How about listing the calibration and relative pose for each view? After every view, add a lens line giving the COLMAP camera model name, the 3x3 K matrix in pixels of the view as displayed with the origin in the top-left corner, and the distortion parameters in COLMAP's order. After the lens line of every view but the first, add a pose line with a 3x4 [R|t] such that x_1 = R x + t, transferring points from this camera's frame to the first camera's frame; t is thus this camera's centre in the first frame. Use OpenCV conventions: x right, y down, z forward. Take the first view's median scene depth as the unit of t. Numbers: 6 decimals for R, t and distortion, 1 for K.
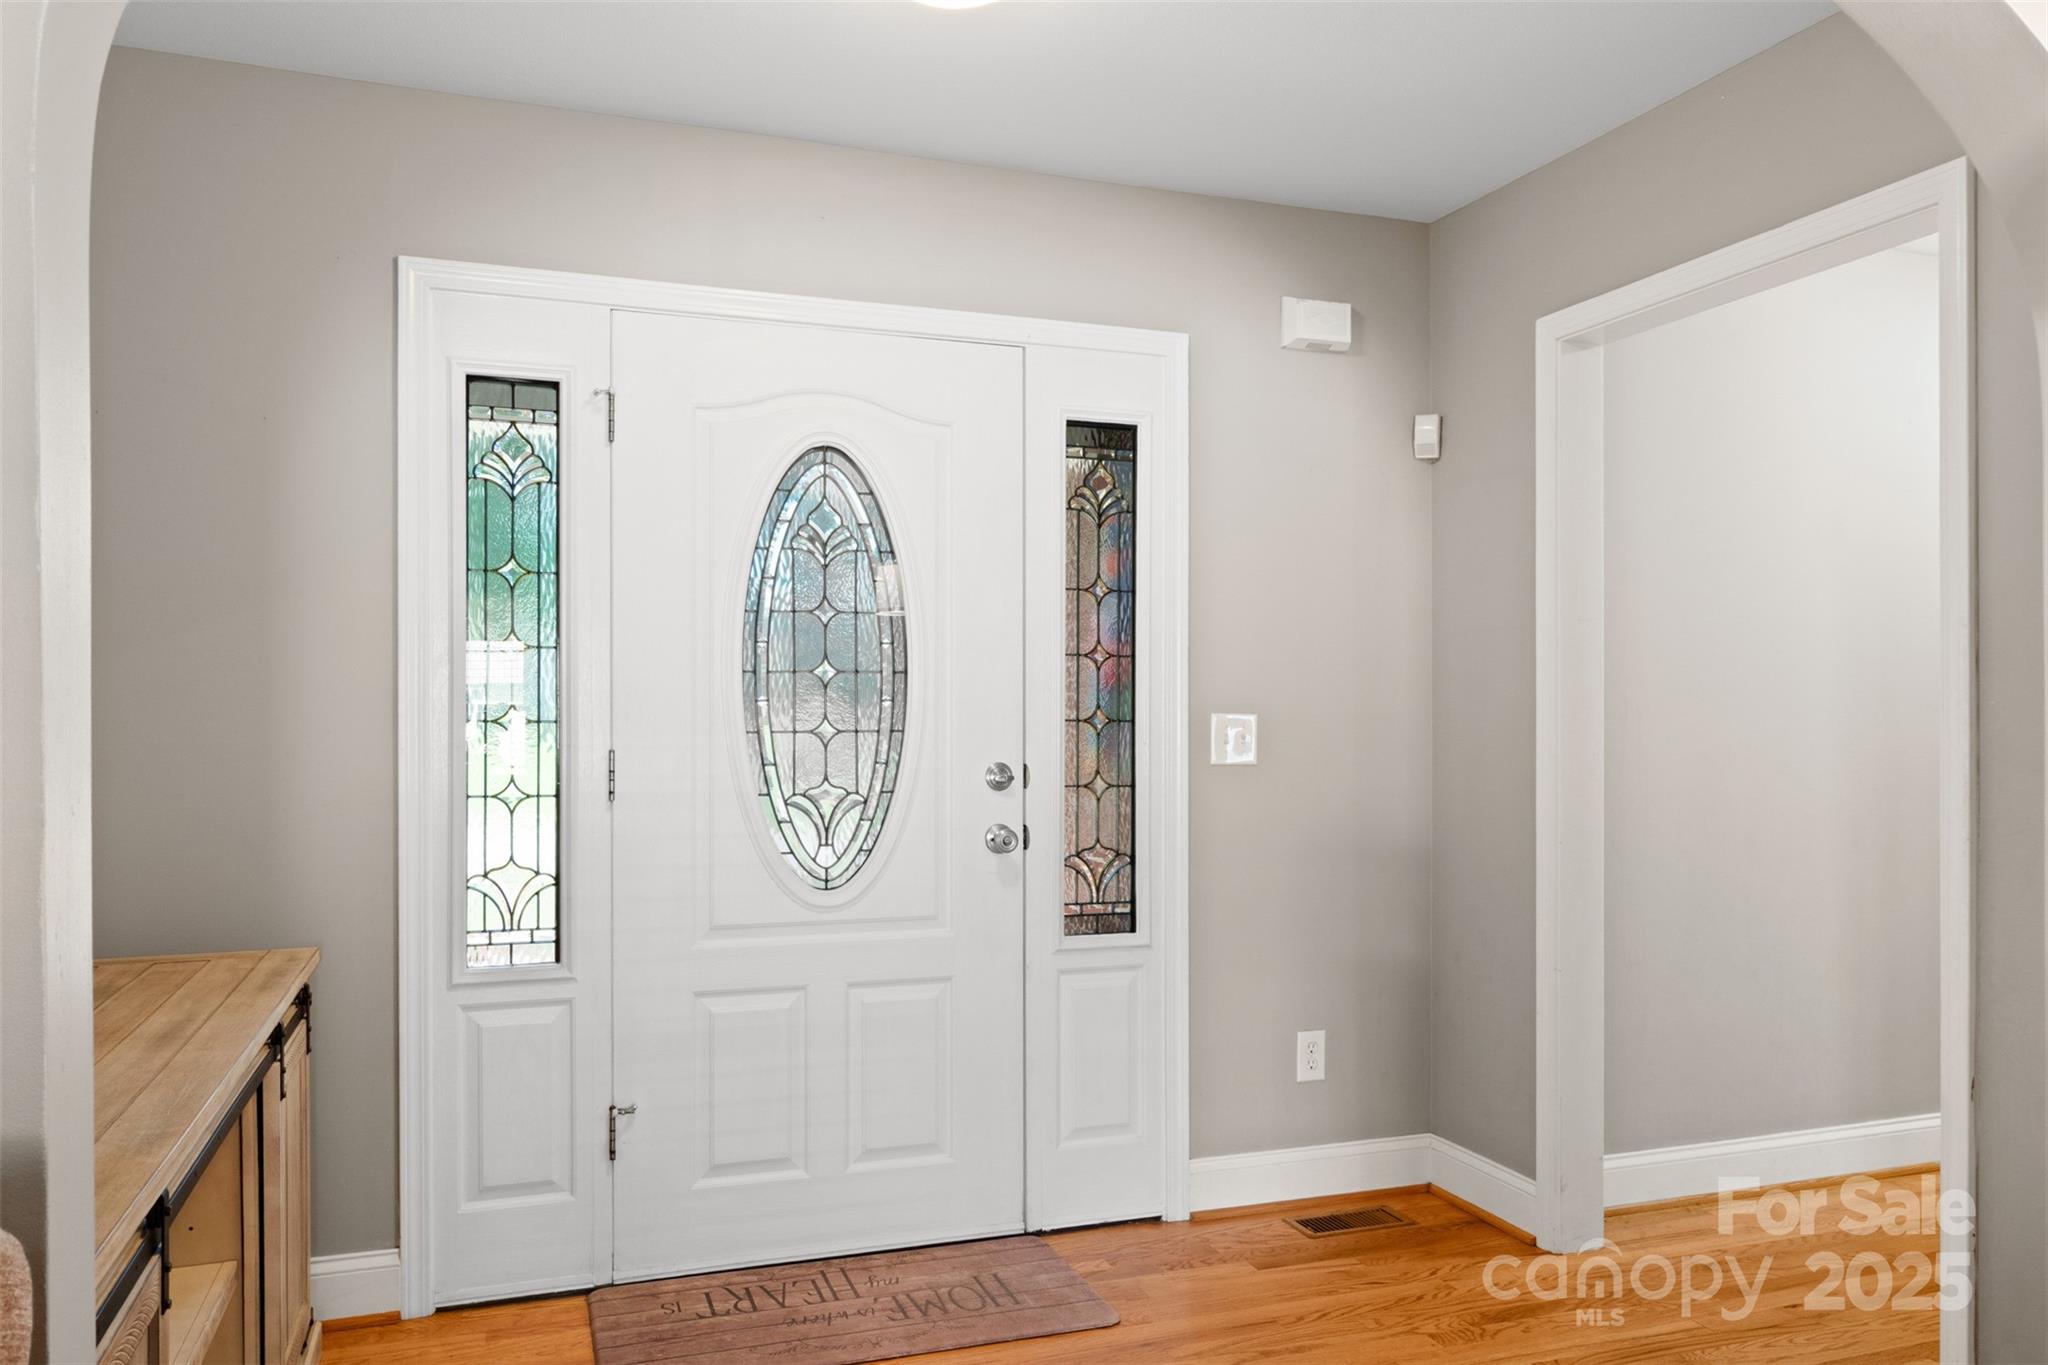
lens RADIAL K [[1455.3, 0, 1026.4], [0, 1455.3, 694.9], [0, 0, 1]] dist [-0.003073, -0.002468]
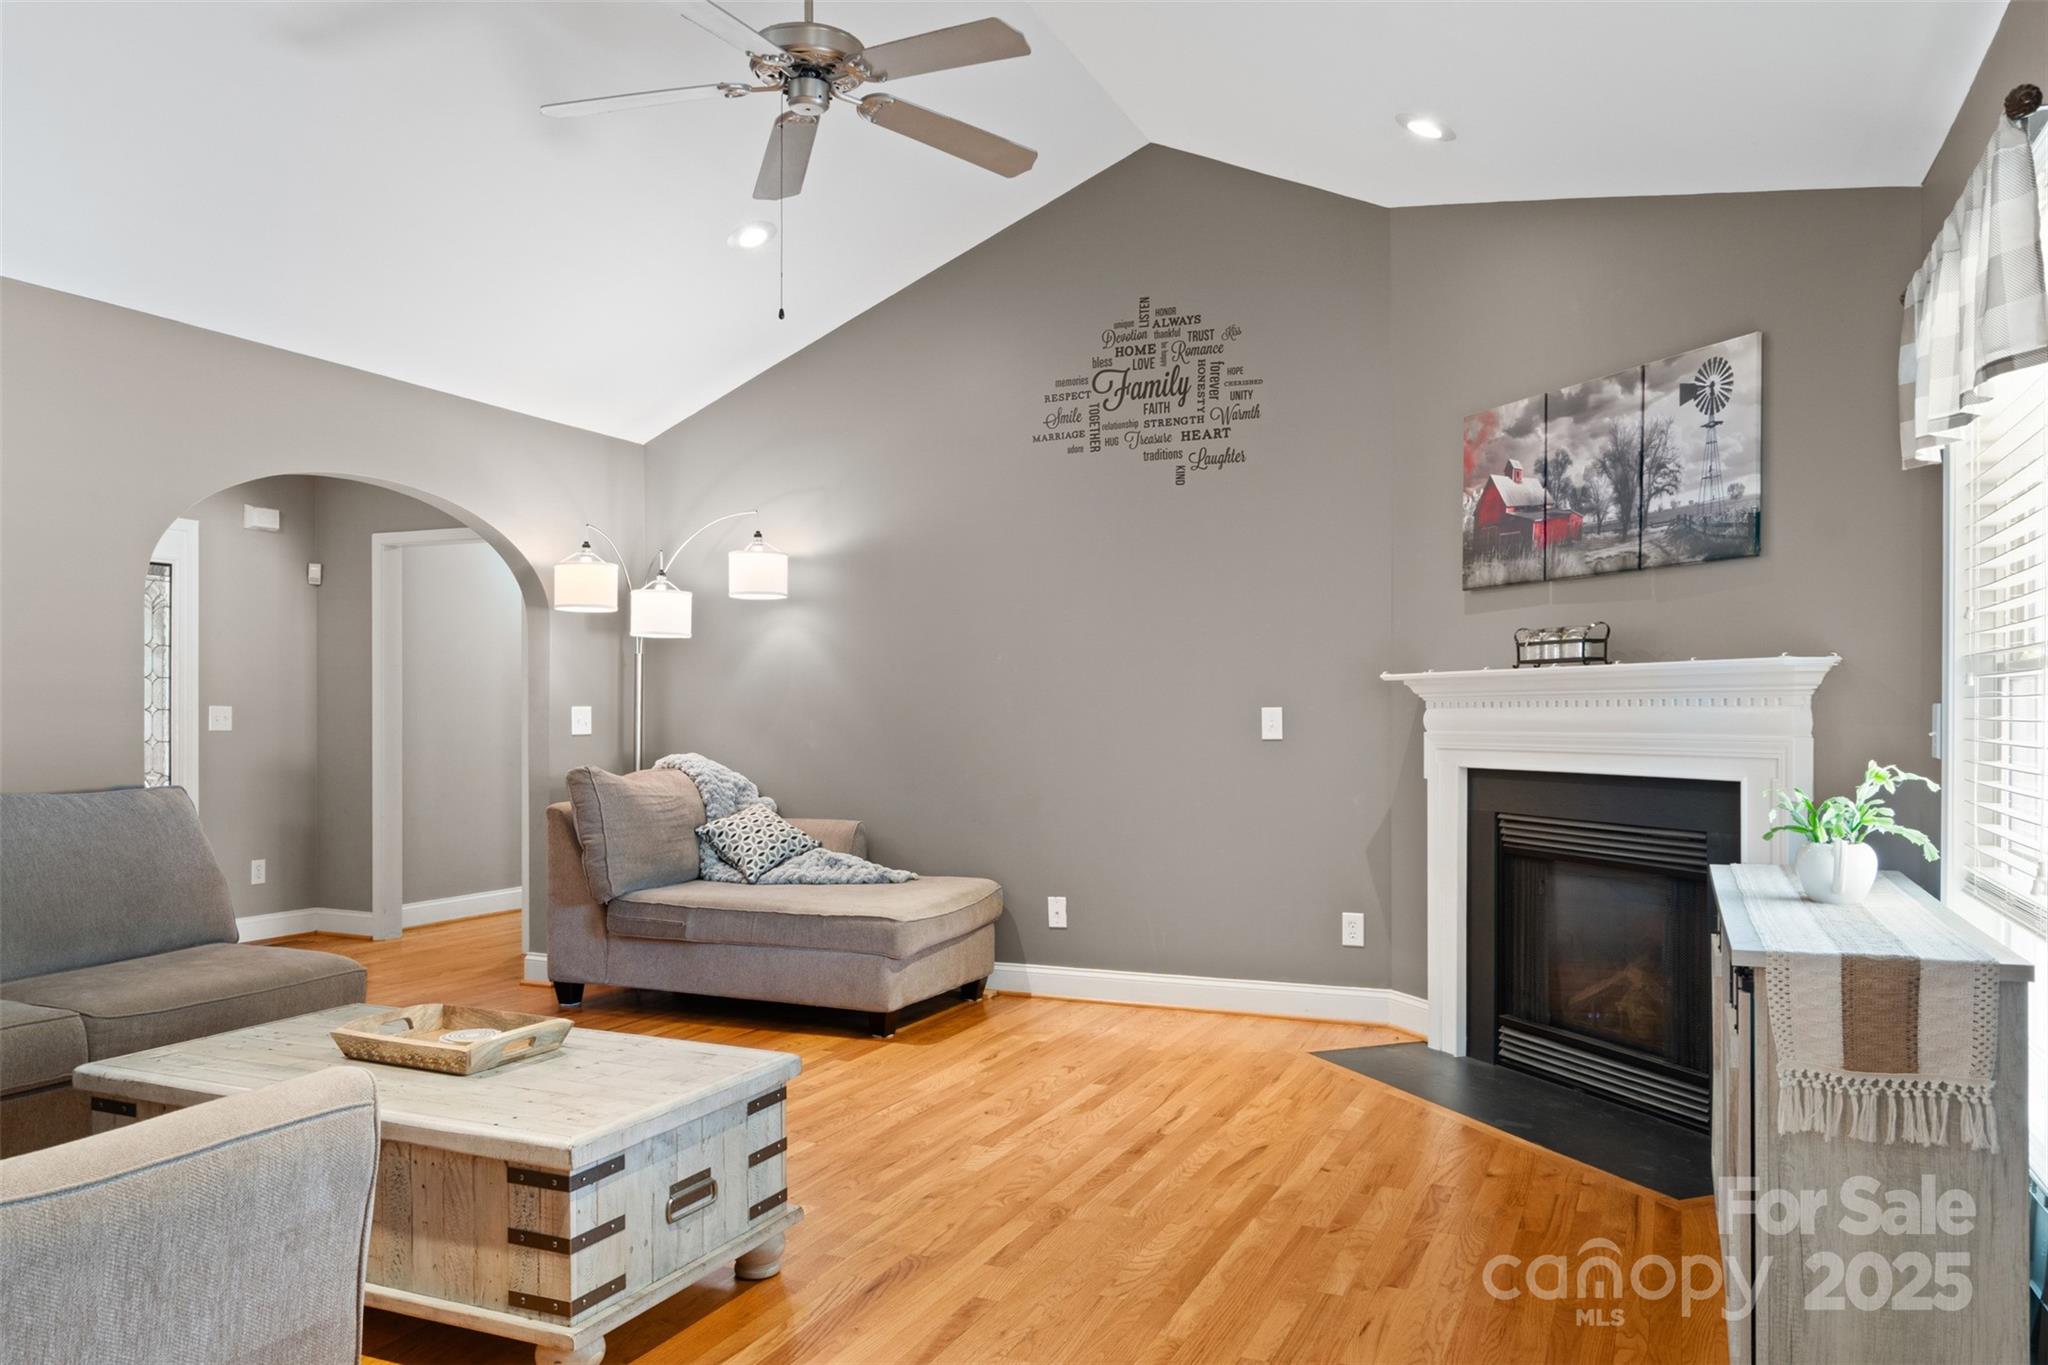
lens RADIAL K [[1455.3, 0, 1048.2], [0, 1455.3, 723.9], [0, 0, 1]] dist [-0.003073, -0.002468]
pose [[0.683328, -0.006081, 0.730086, -0.551124], [0.000284, 0.999967, 0.008064, 0.022192], [-0.730111, -0.005303, 0.683308, -1.243005]]
